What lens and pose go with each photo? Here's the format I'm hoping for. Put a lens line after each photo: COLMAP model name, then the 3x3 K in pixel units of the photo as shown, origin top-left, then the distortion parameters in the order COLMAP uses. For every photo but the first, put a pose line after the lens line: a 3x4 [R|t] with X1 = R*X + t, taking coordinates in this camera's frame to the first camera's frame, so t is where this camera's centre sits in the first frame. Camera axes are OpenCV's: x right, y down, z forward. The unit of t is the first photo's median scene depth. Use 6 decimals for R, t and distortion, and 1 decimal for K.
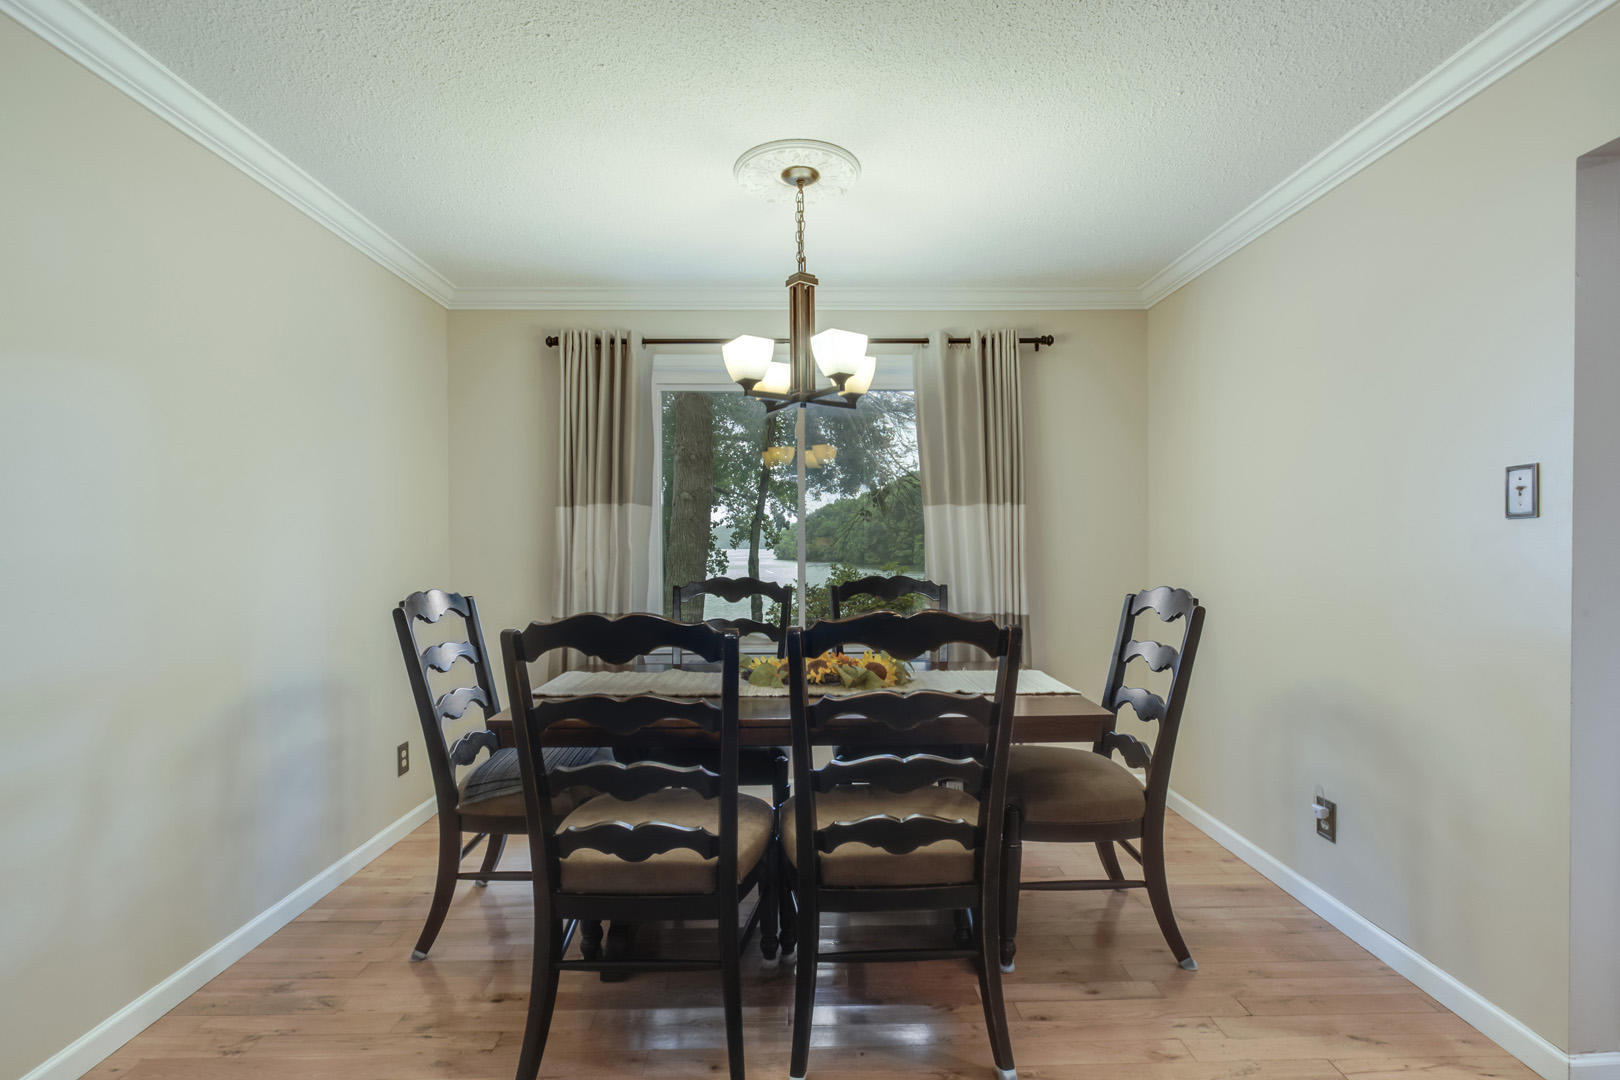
lens RADIAL K [[750.6, 0, 809.1], [0, 750.6, 549.4], [0, 0, 1]] dist [-0.016085, 0.002816]
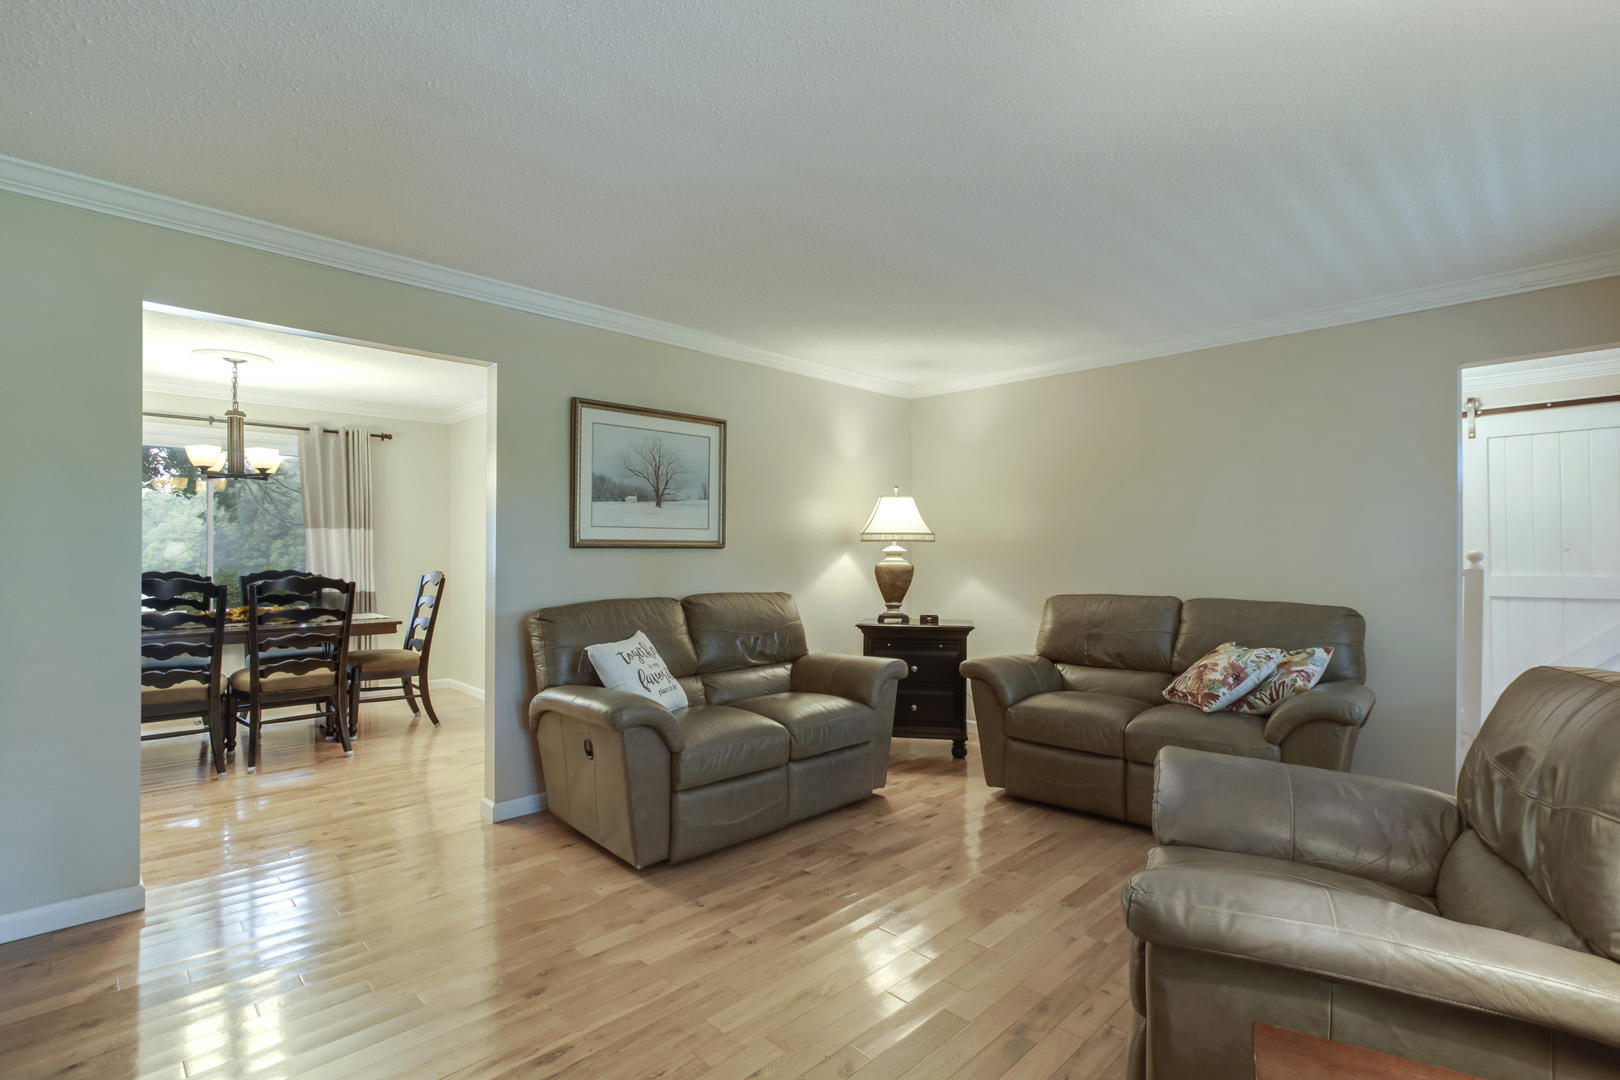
lens RADIAL K [[750.6, 0, 808.1], [0, 750.6, 557.0], [0, 0, 1]] dist [-0.016085, 0.002816]
pose [[0.723301, 0.004143, 0.690521, -0.251524], [-0.002440, 0.999991, -0.003444, 0.011267], [-0.690529, 0.000806, 0.723305, -1.332519]]
